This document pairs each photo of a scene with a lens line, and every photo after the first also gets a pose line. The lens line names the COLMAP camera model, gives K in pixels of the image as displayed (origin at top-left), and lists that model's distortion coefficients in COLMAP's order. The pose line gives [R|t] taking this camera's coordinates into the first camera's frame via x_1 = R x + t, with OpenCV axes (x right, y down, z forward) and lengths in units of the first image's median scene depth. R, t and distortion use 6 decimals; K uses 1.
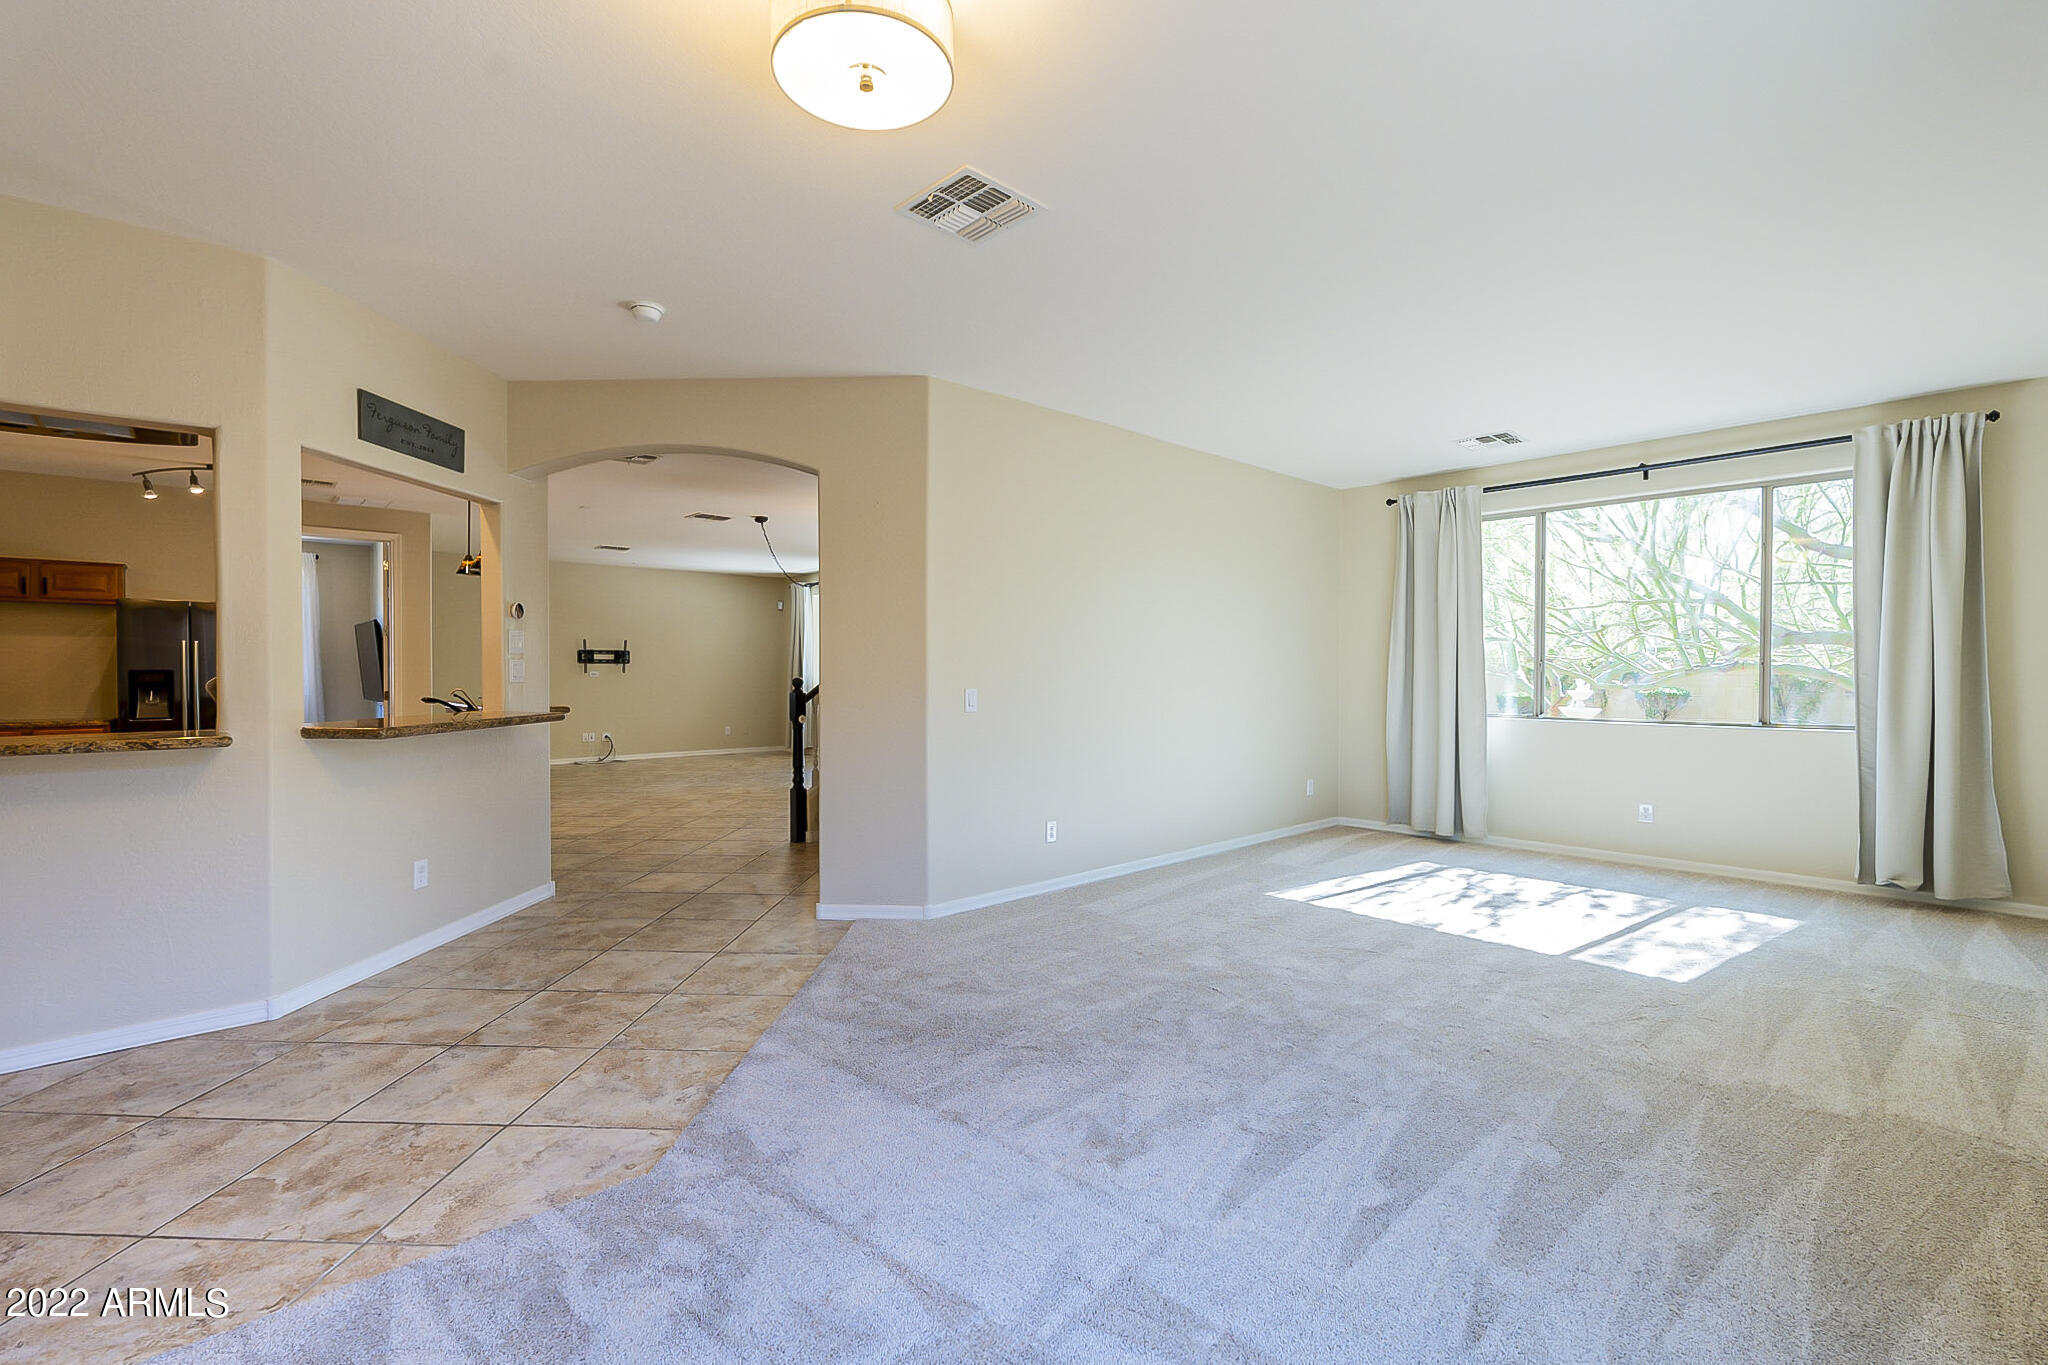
lens RADIAL K [[907.2, 0, 1013.5], [0, 907.2, 682.4], [0, 0, 1]] dist [0.001229, -0.000695]
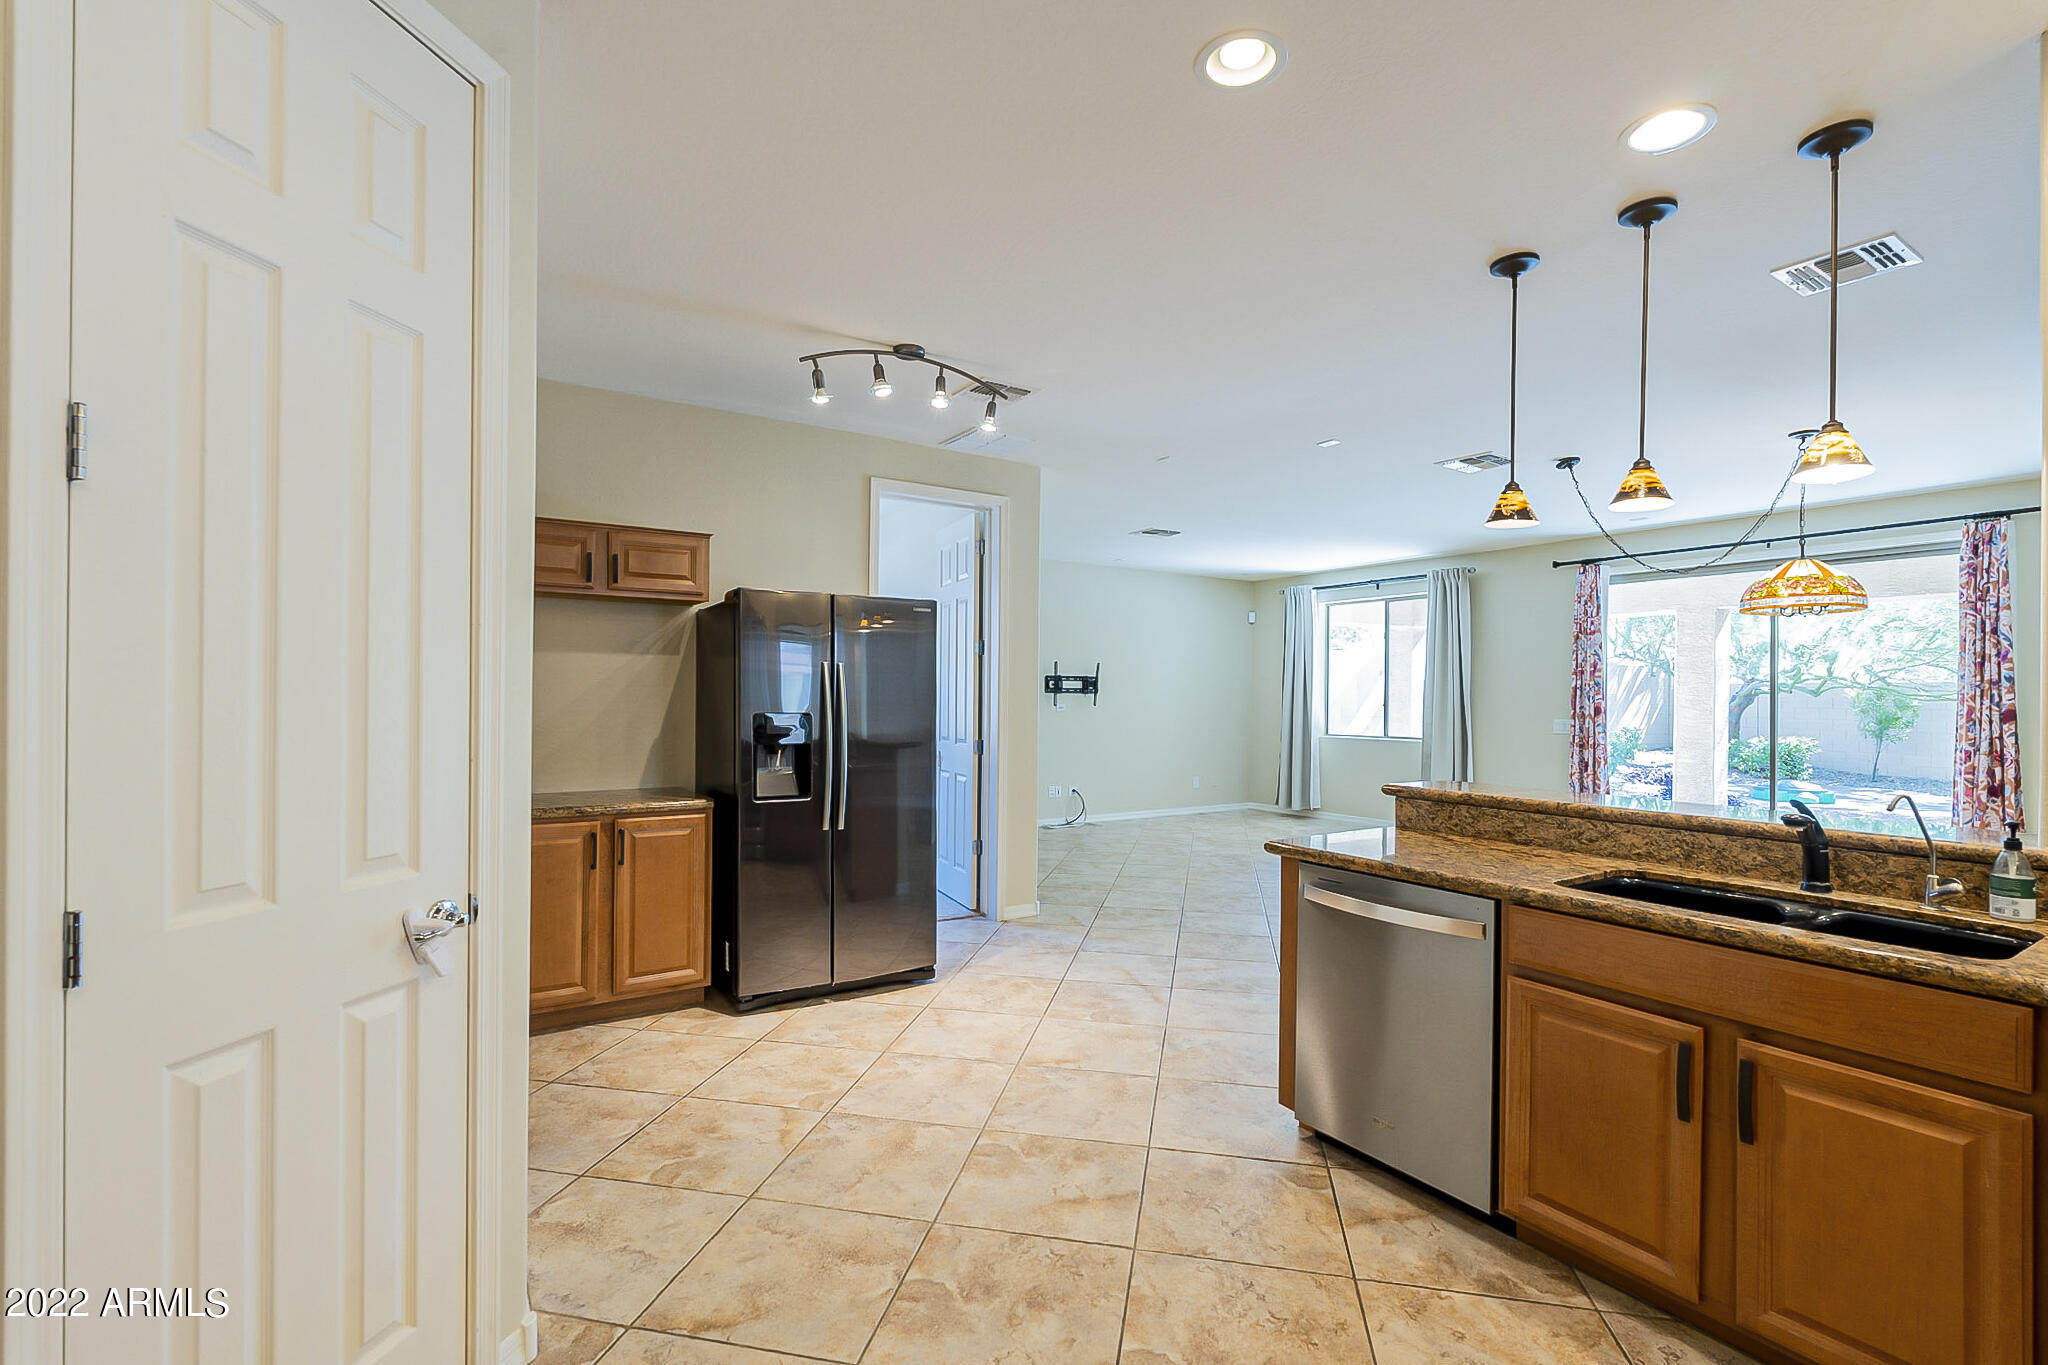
lens RADIAL K [[907.2, 0, 1024.8], [0, 907.2, 692.1], [0, 0, 1]] dist [0.001229, -0.000695]
pose [[0.989658, 0.005333, -0.143349, -0.390063], [-0.007491, 0.999866, -0.014522, -0.010726], [0.143252, 0.015446, 0.989566, 0.247531]]
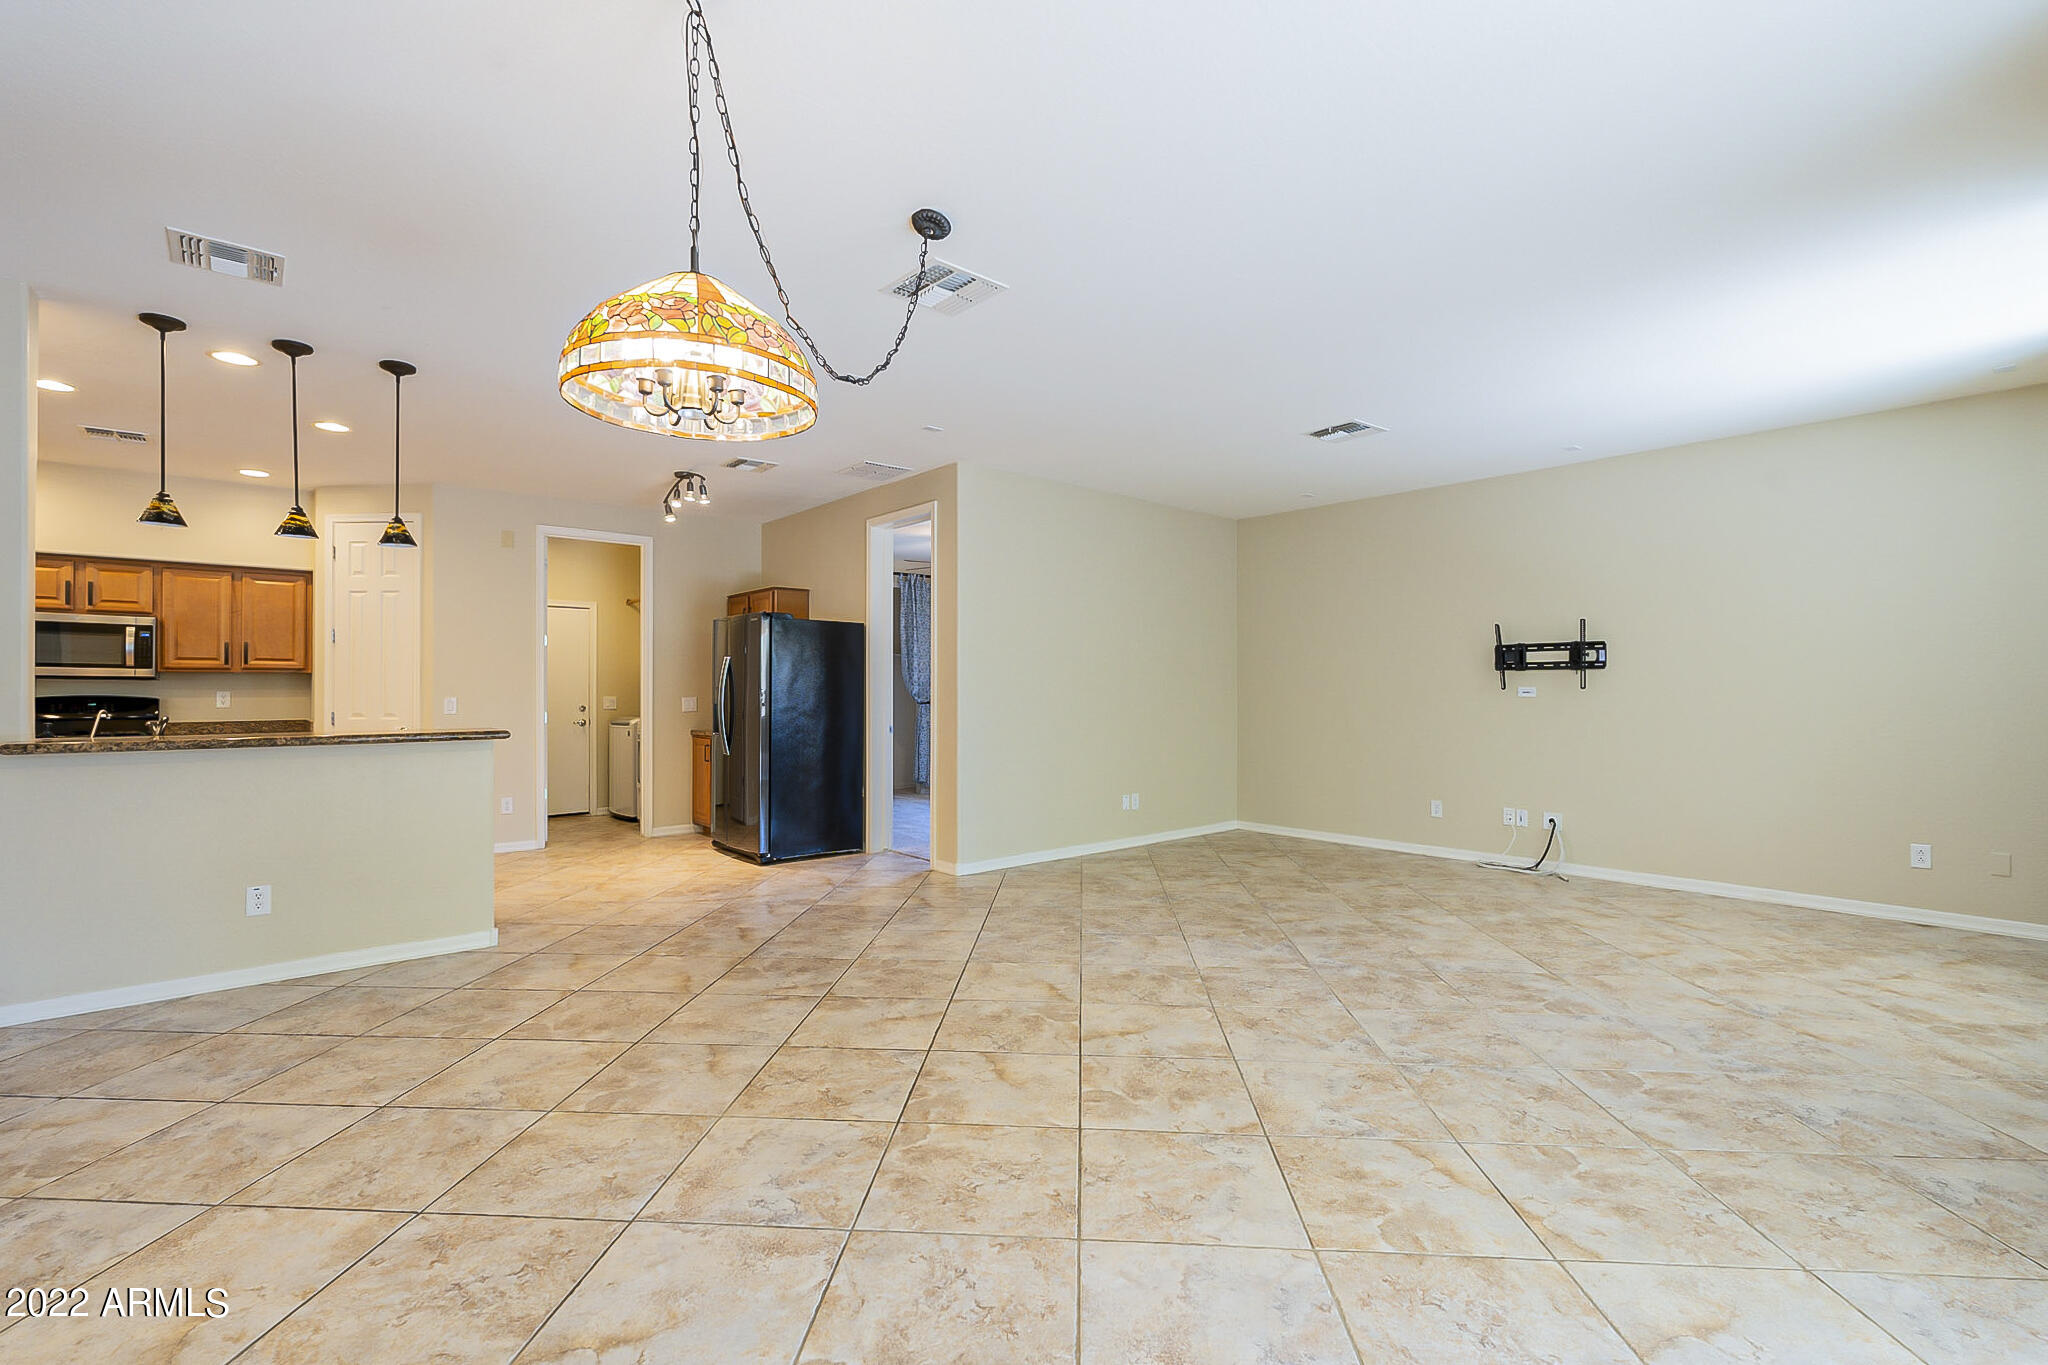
lens RADIAL K [[907.2, 0, 1011.6], [0, 907.2, 694.3], [0, 0, 1]] dist [0.001229, -0.000695]
pose [[-0.014729, 0.000655, -0.999891, 0.045213], [-0.010873, 0.999941, 0.000815, -0.005212], [0.999832, 0.010884, -0.014721, 0.735455]]
